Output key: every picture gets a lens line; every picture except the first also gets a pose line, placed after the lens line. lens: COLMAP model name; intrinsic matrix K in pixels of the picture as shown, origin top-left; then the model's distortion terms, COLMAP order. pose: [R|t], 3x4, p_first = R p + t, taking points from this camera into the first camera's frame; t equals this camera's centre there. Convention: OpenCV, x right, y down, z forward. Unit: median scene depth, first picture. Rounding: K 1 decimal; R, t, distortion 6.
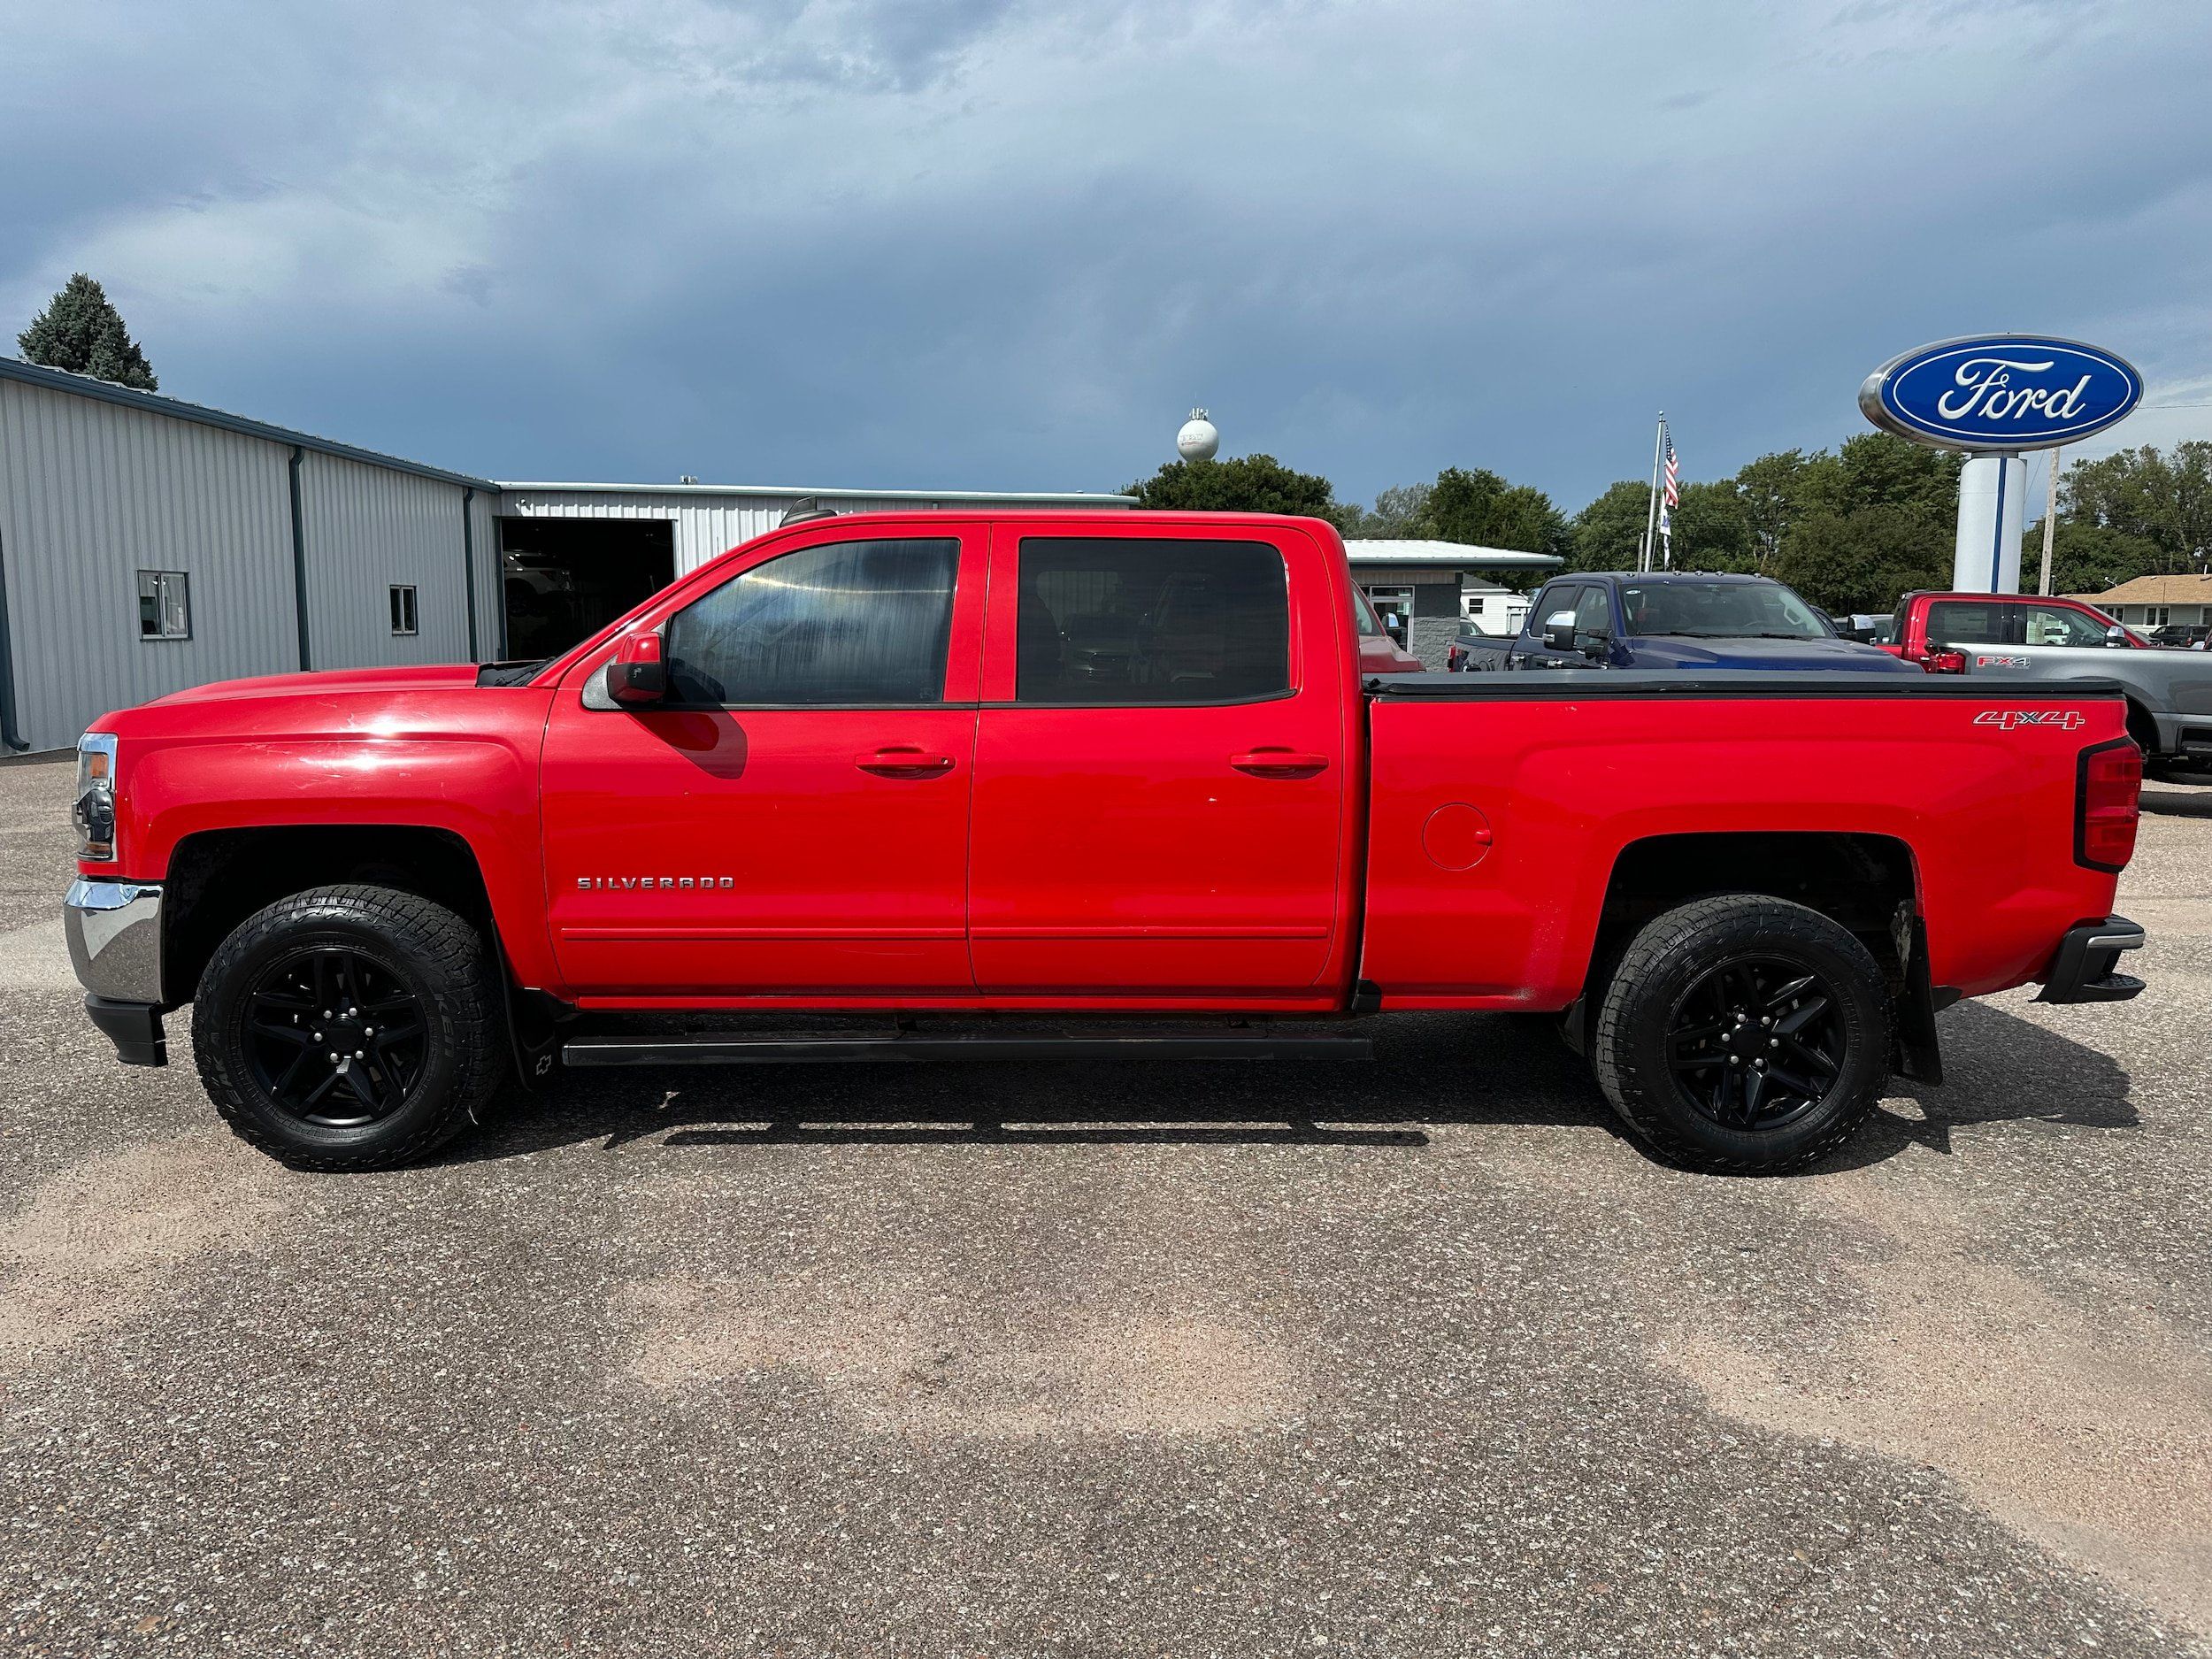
lens RADIAL K [[1564.0, 0, 1107.3], [0, 1564.0, 811.5], [0, 0, 1]] dist [0.013714, -0.023113]
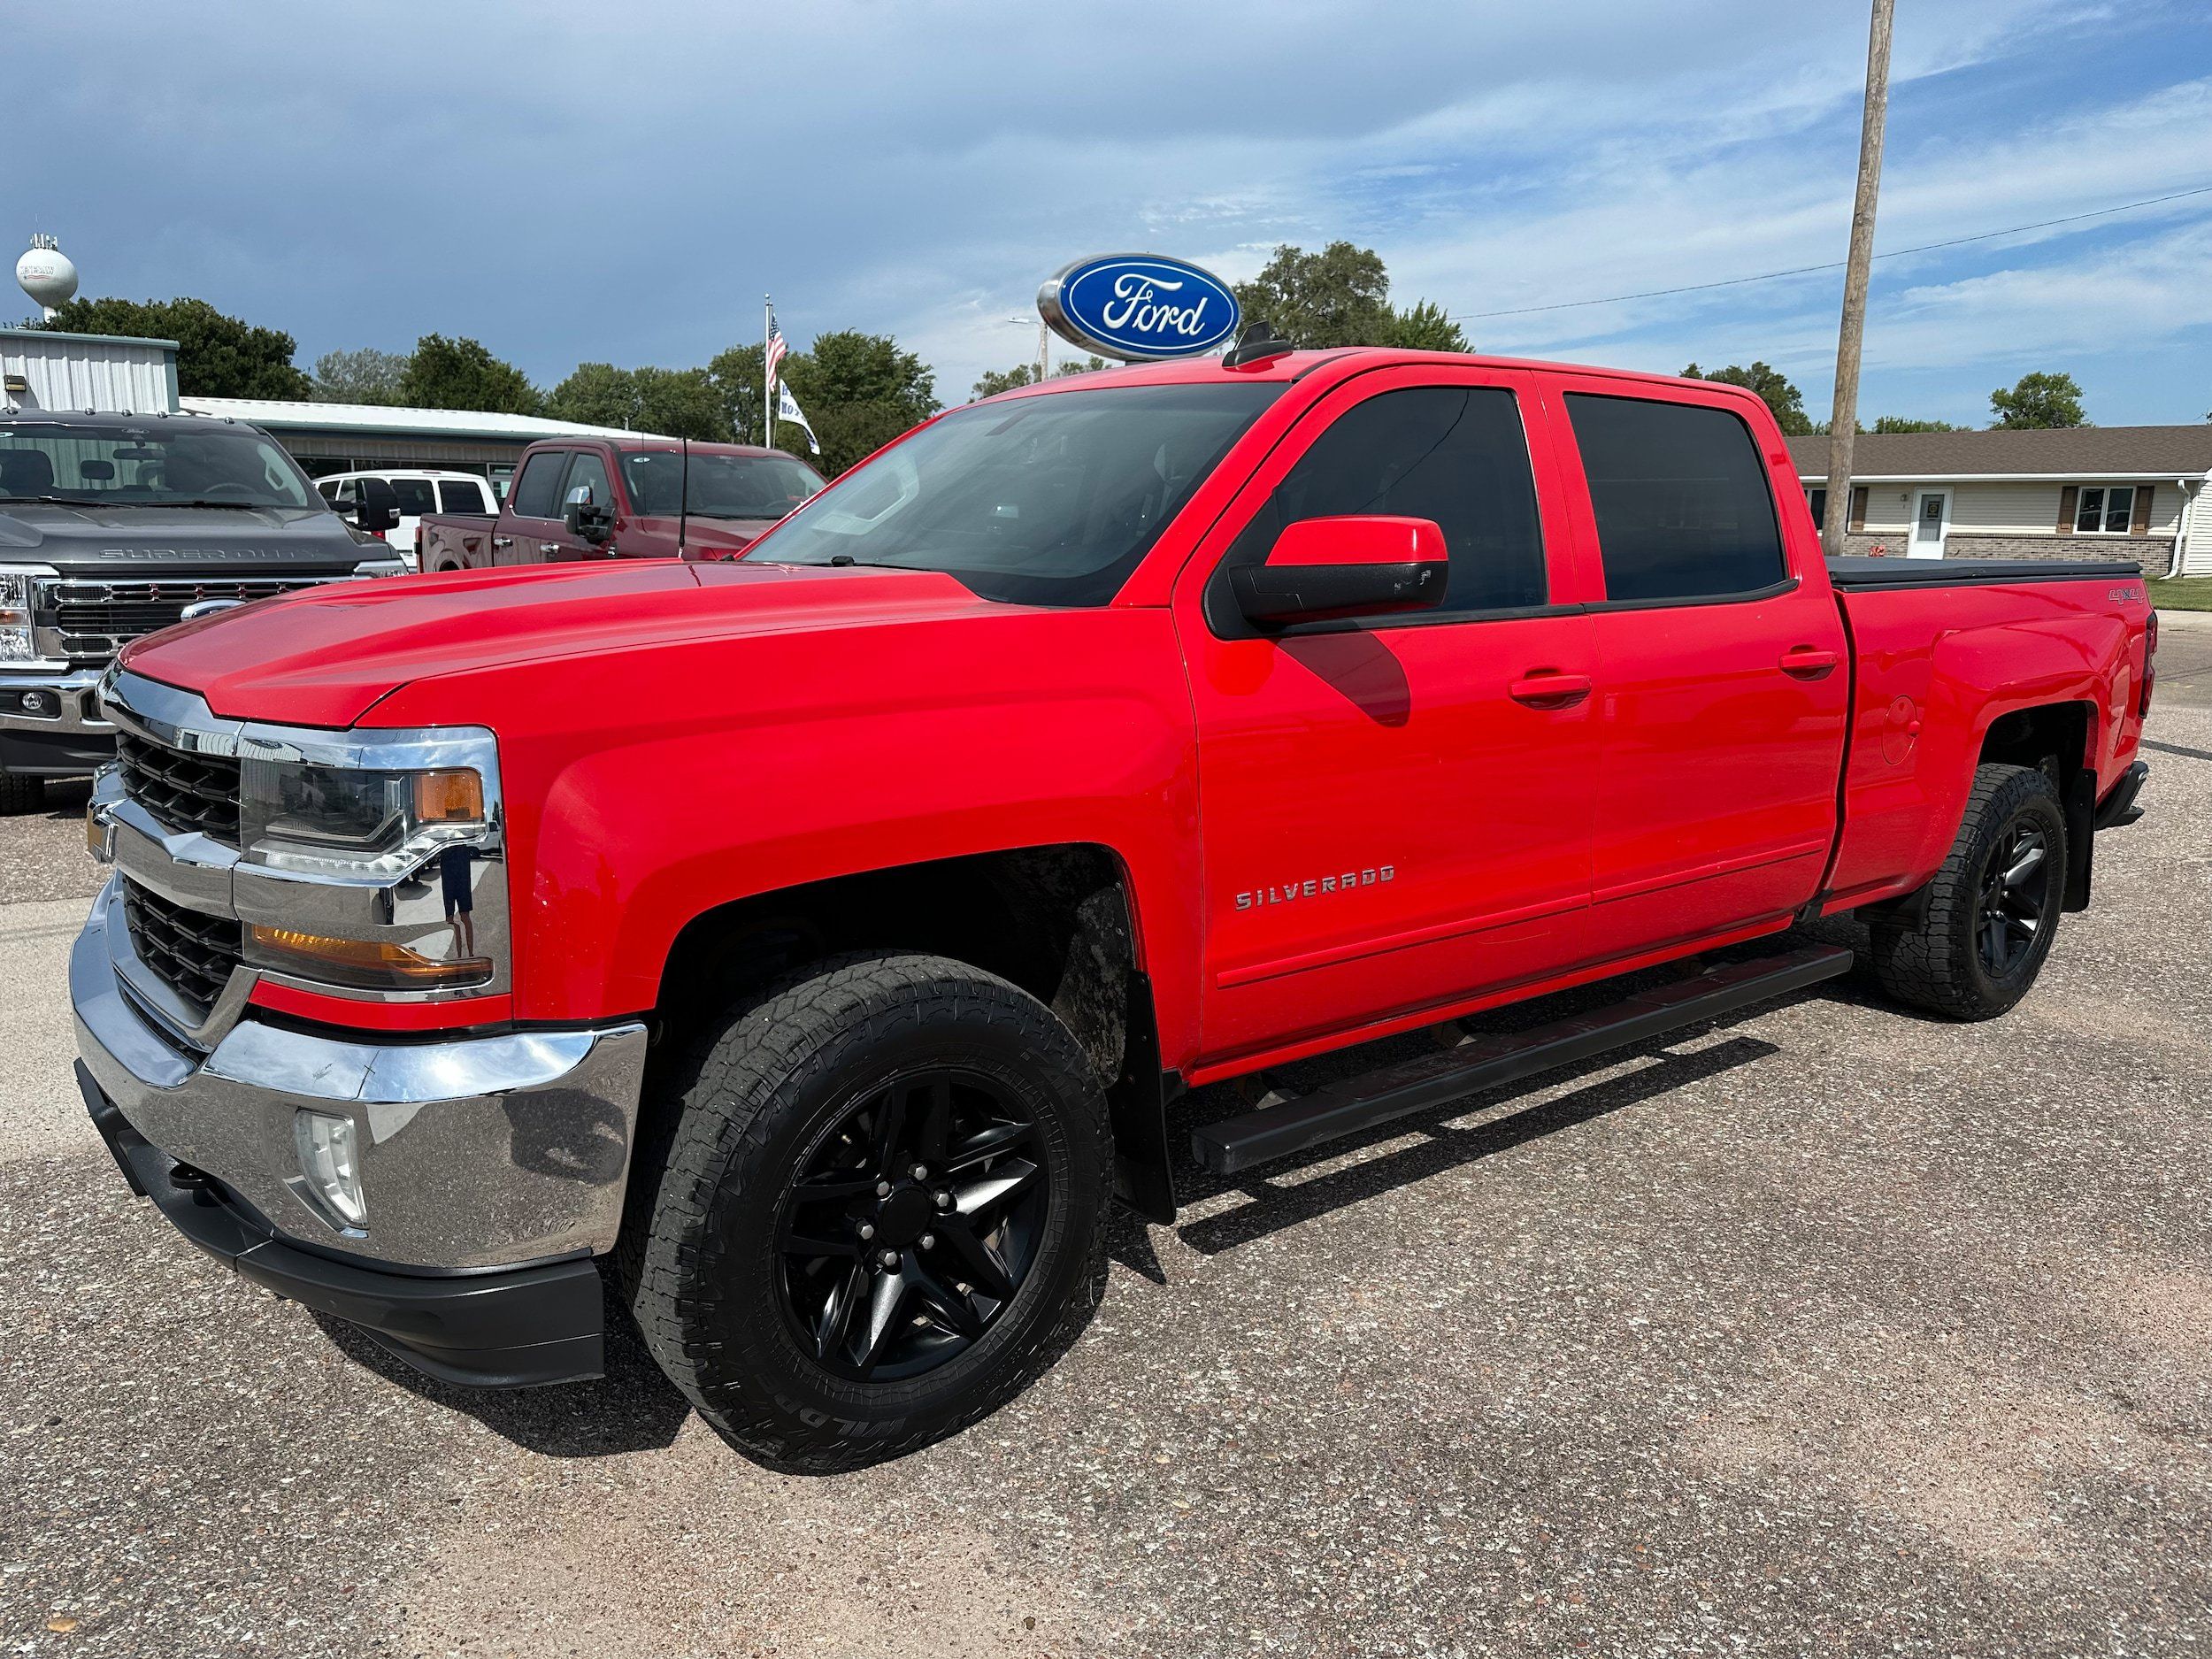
lens RADIAL K [[1564.0, 0, 1091.4], [0, 1564.0, 837.6], [0, 0, 1]] dist [0.013714, -0.023113]
pose [[0.799108, -0.108439, 0.591326, -0.162330], [0.057167, 0.992847, 0.104816, -0.011076], [-0.598463, -0.049955, 0.799592, 0.112120]]
